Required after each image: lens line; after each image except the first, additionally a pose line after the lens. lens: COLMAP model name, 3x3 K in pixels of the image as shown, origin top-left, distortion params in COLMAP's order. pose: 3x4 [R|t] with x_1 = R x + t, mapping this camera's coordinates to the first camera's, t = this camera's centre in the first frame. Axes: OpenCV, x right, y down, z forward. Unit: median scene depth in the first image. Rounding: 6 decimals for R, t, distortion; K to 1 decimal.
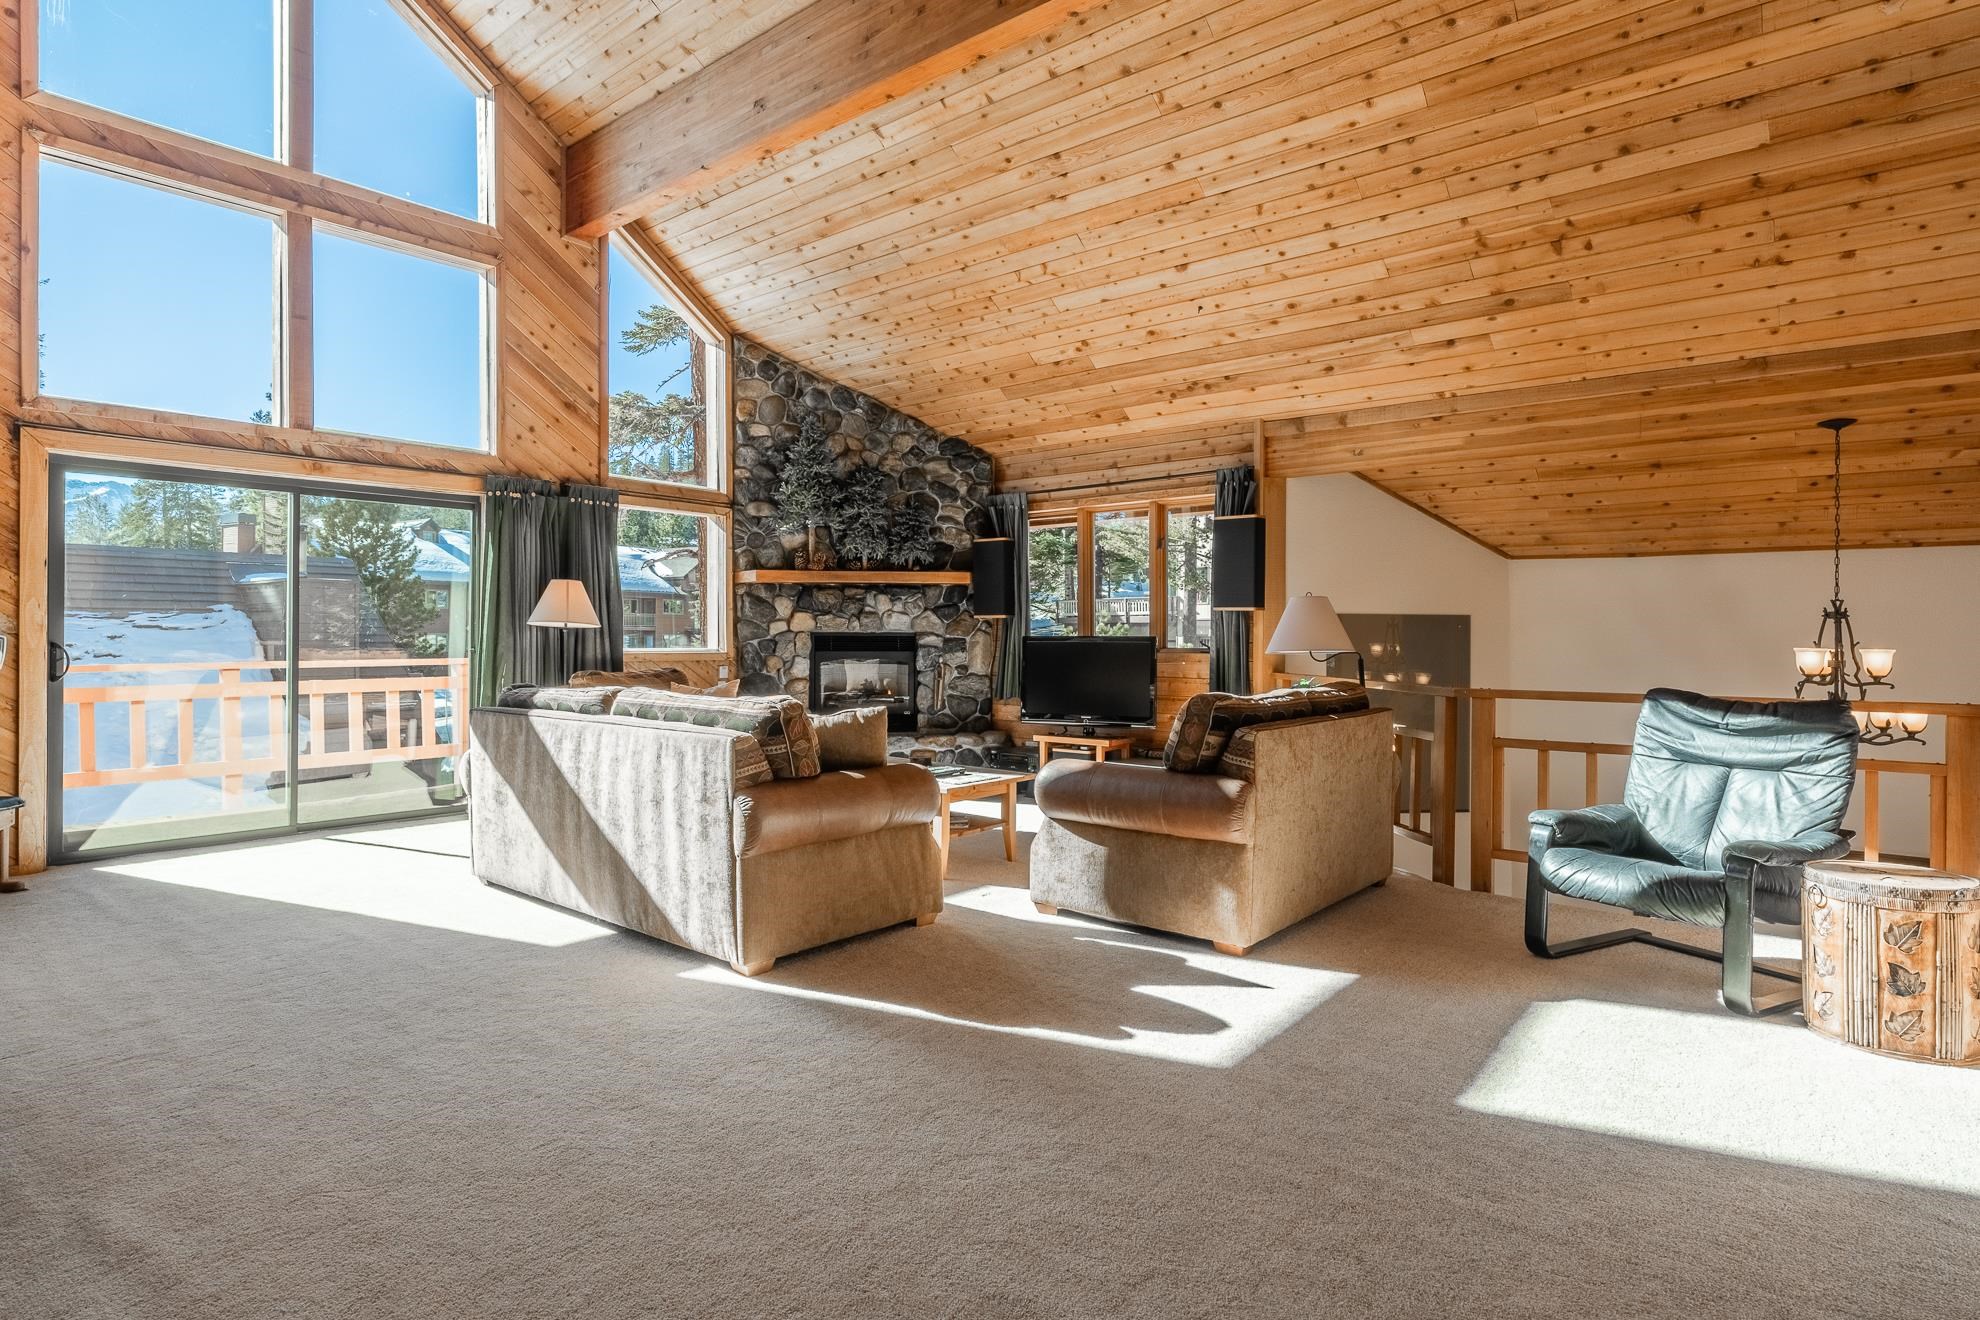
lens RADIAL K [[1049.7, 0, 967.1], [0, 1049.7, 644.4], [0, 0, 1]] dist [-0.004680, -0.000044]
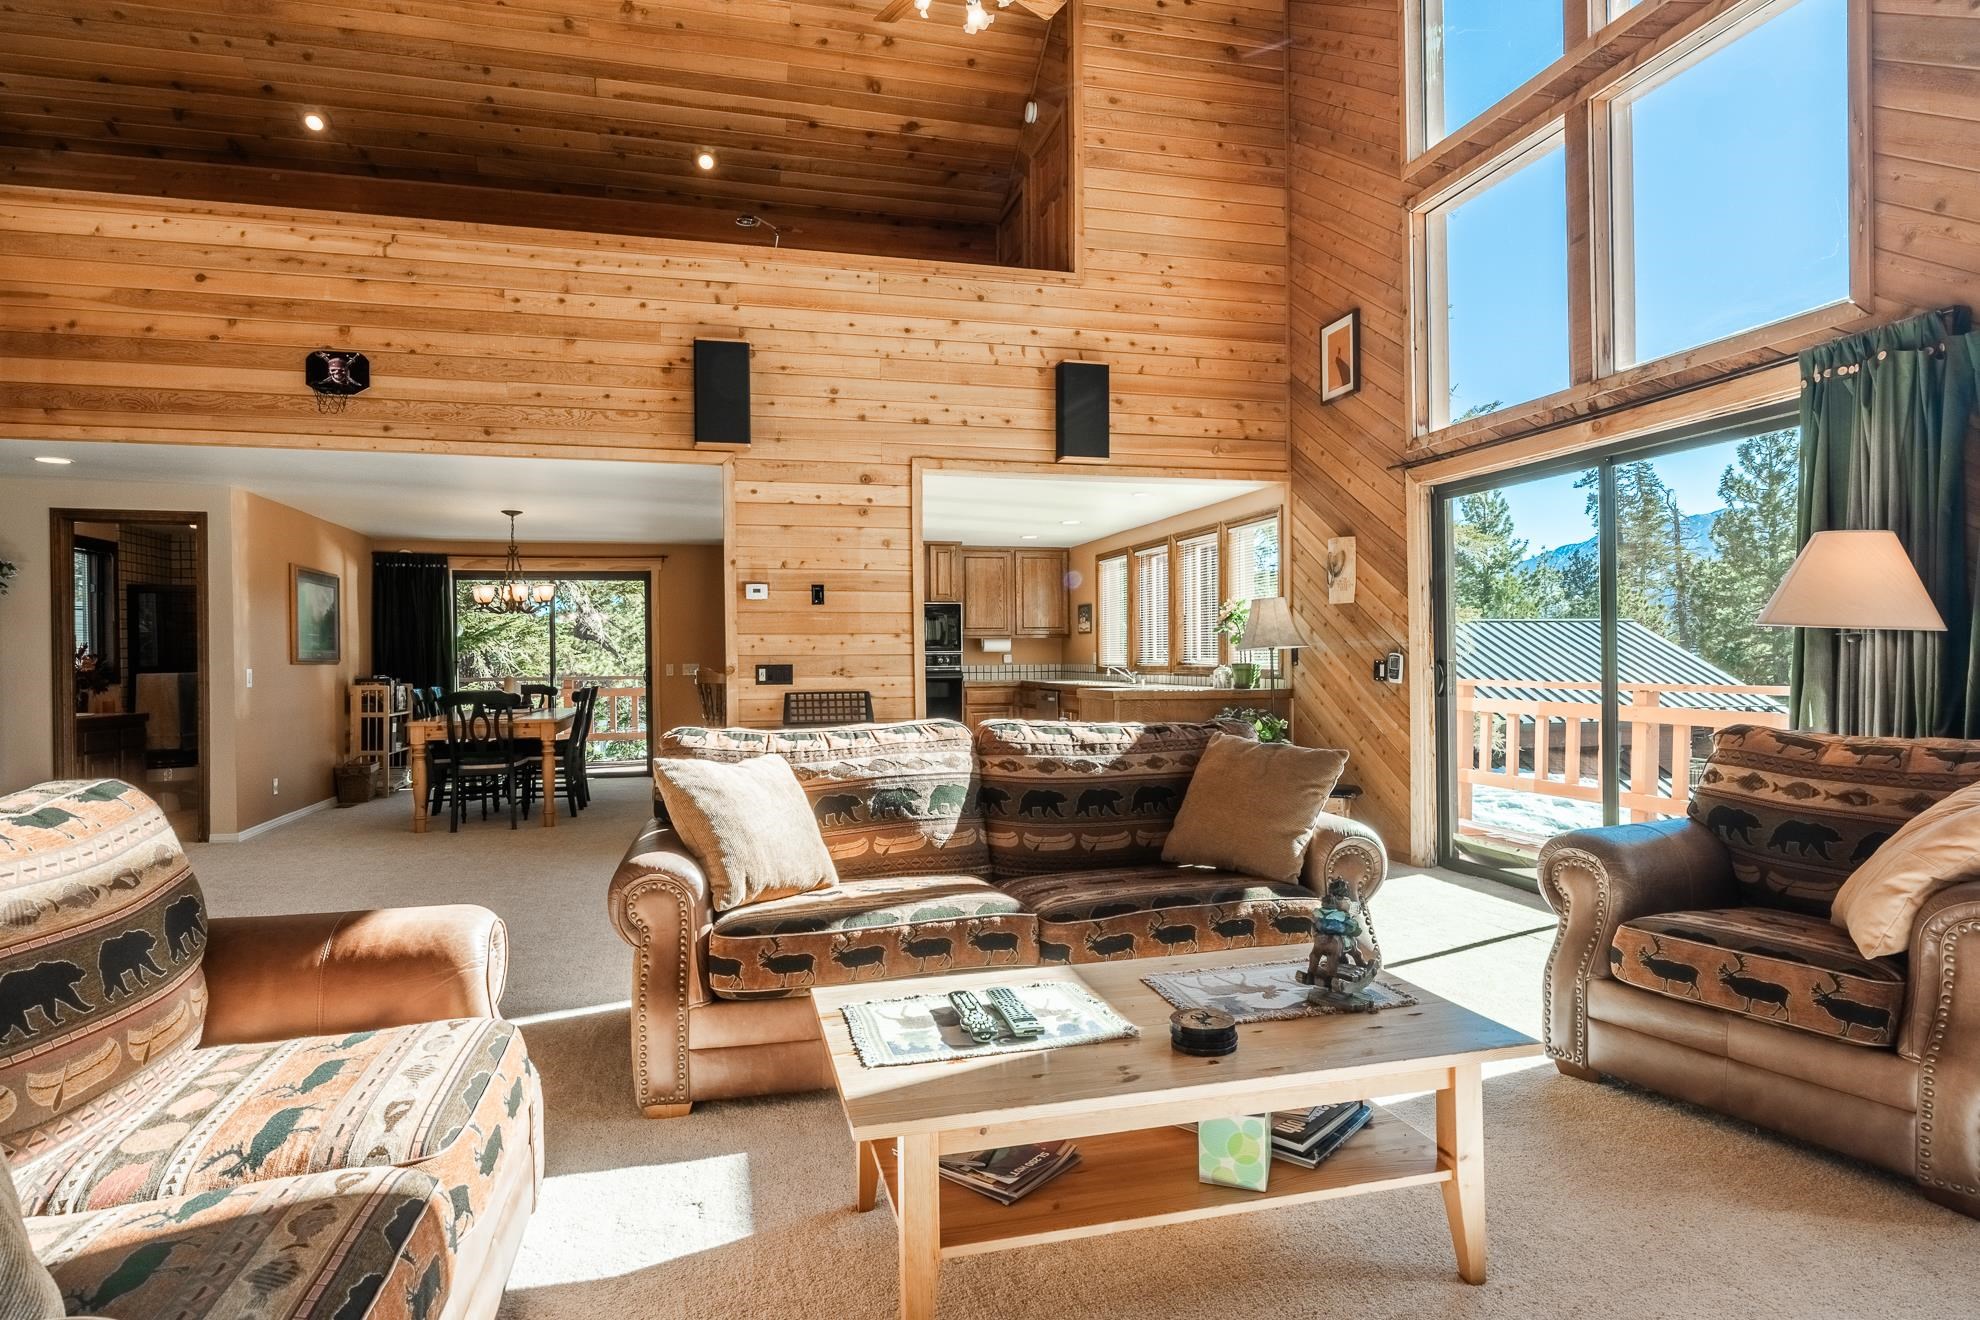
lens RADIAL K [[1063.6, 0, 960.7], [0, 1063.6, 659.9], [0, 0, 1]] dist [-0.000815, -0.001182]
pose [[-0.594028, 0.006564, -0.804418, 0.189330], [0.001847, 0.999975, 0.006796, -0.006568], [0.804443, 0.002551, -0.594025, 0.791367]]
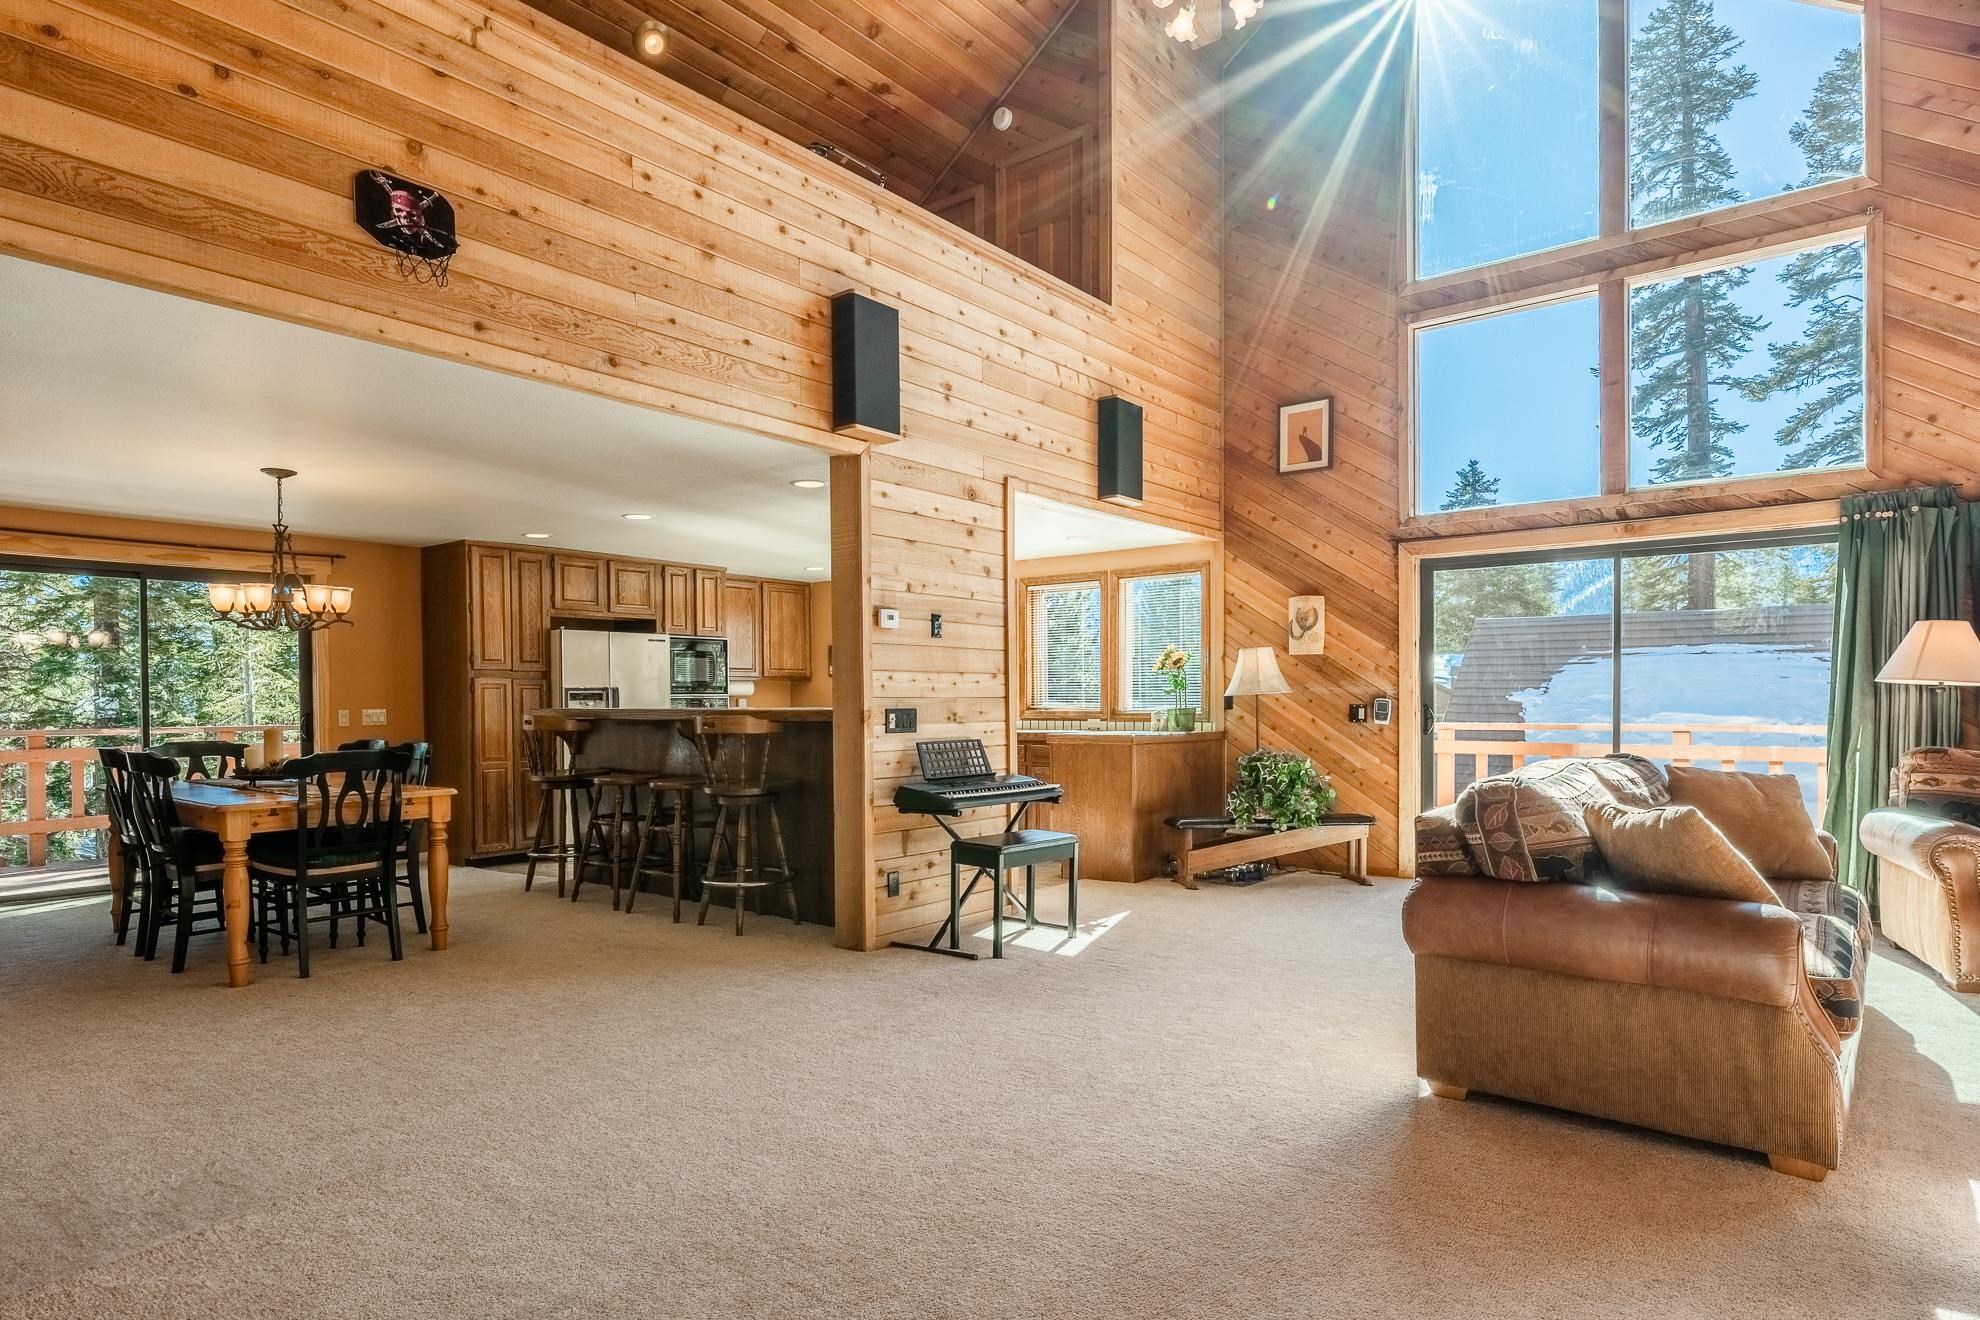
lens RADIAL K [[1095.5, 0, 965.2], [0, 1095.5, 716.6], [0, 0, 1]] dist [-0.001715, -0.000615]
pose [[0.008493, 0.014665, -0.999856, 0.300538], [-0.003583, 0.999886, 0.014635, -0.003144], [0.999958, 0.003458, 0.008544, 0.264987]]
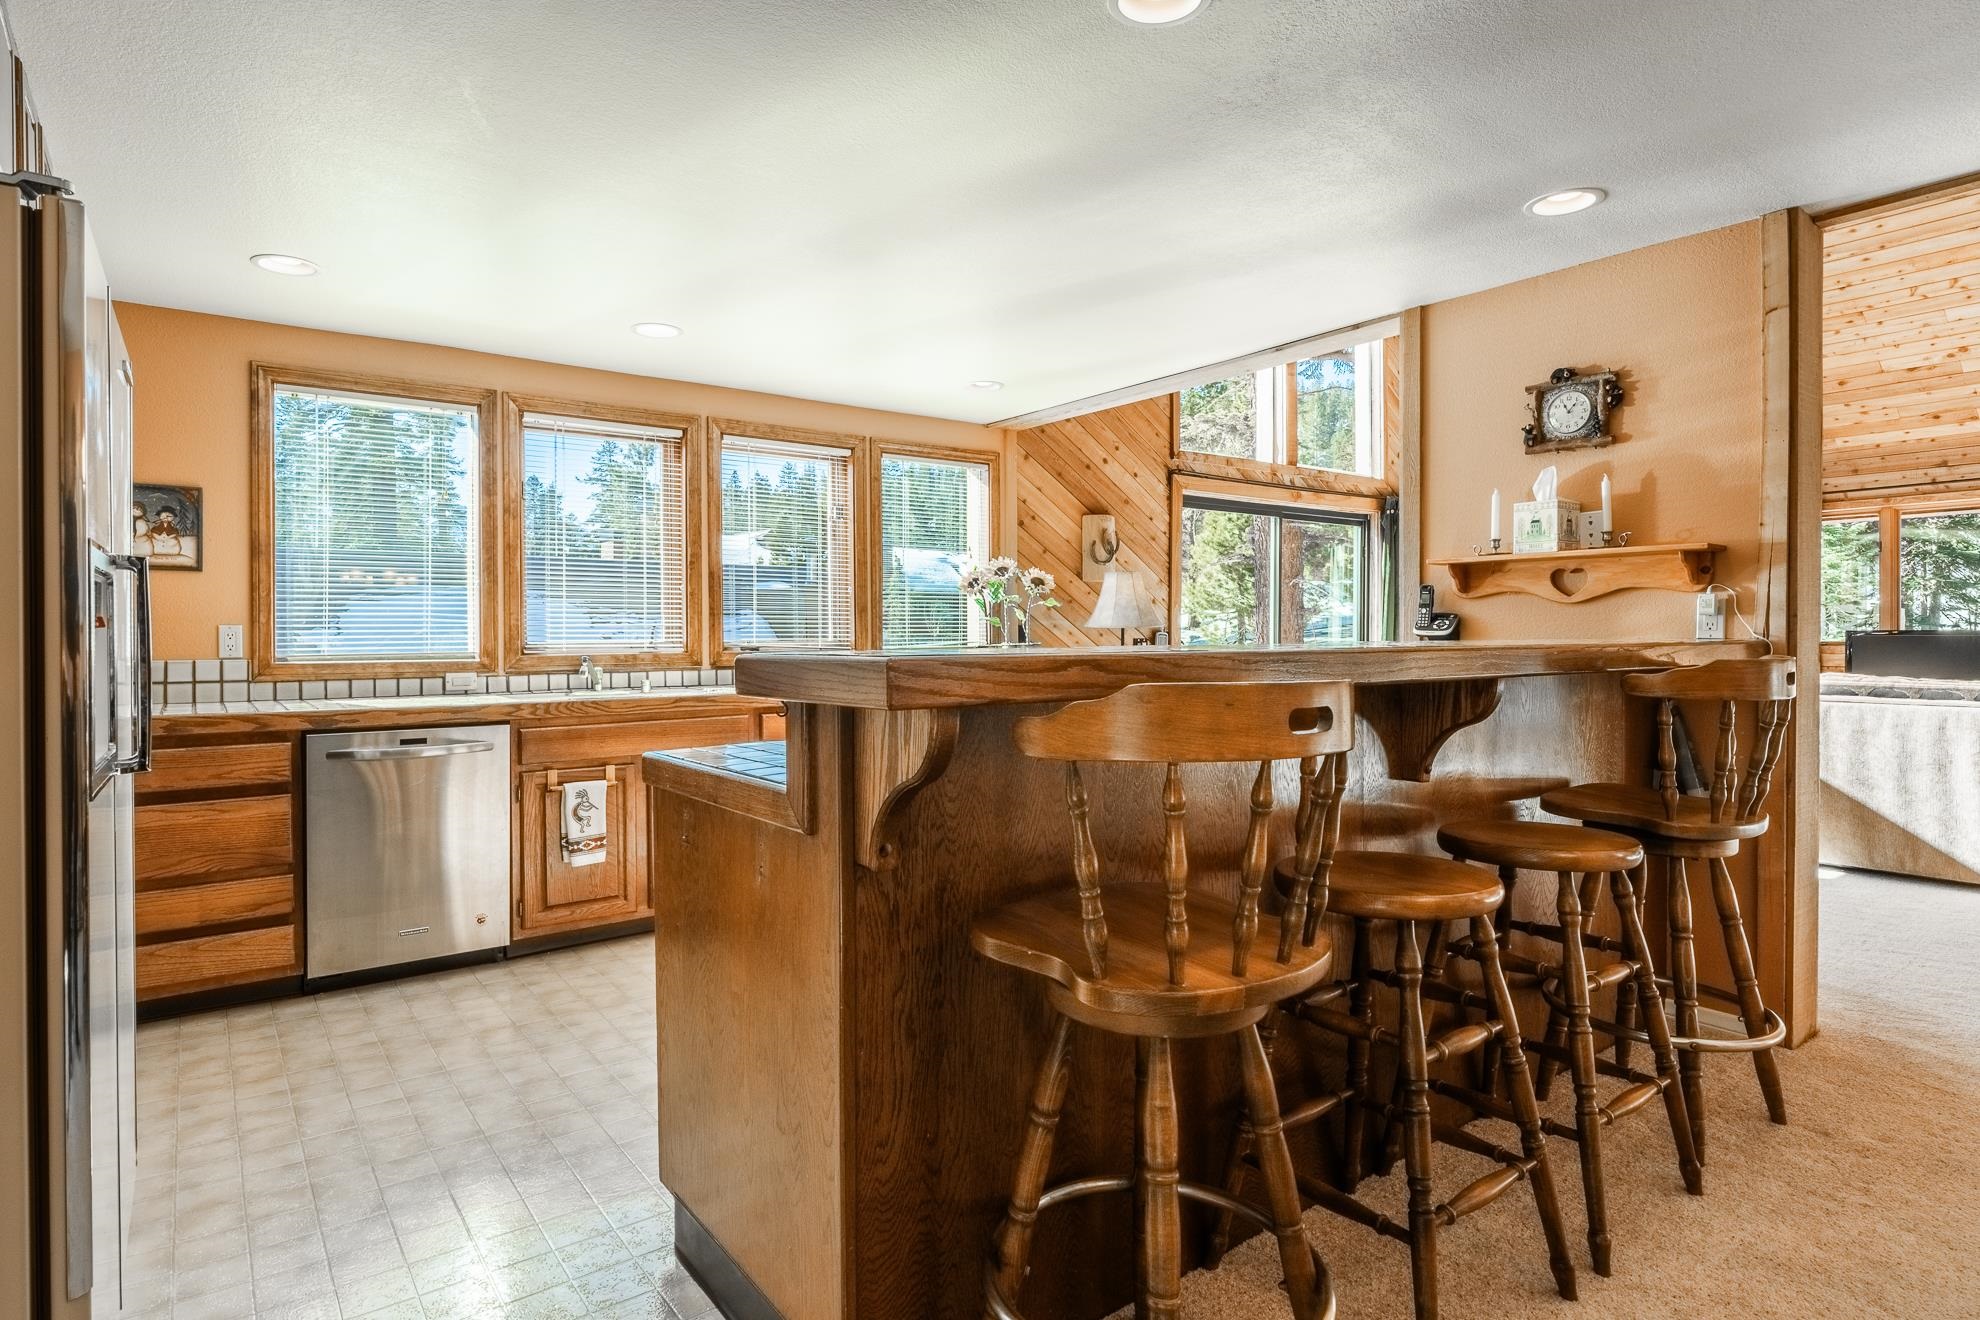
lens RADIAL K [[1049.7, 0, 967.1], [0, 1049.7, 644.4], [0, 0, 1]] dist [-0.004680, -0.000044]
pose [[0.970907, -0.002242, -0.239446, -0.511101], [0.002514, 0.999996, 0.000828, 0.002292], [0.239443, -0.001406, 0.970909, -0.207608]]
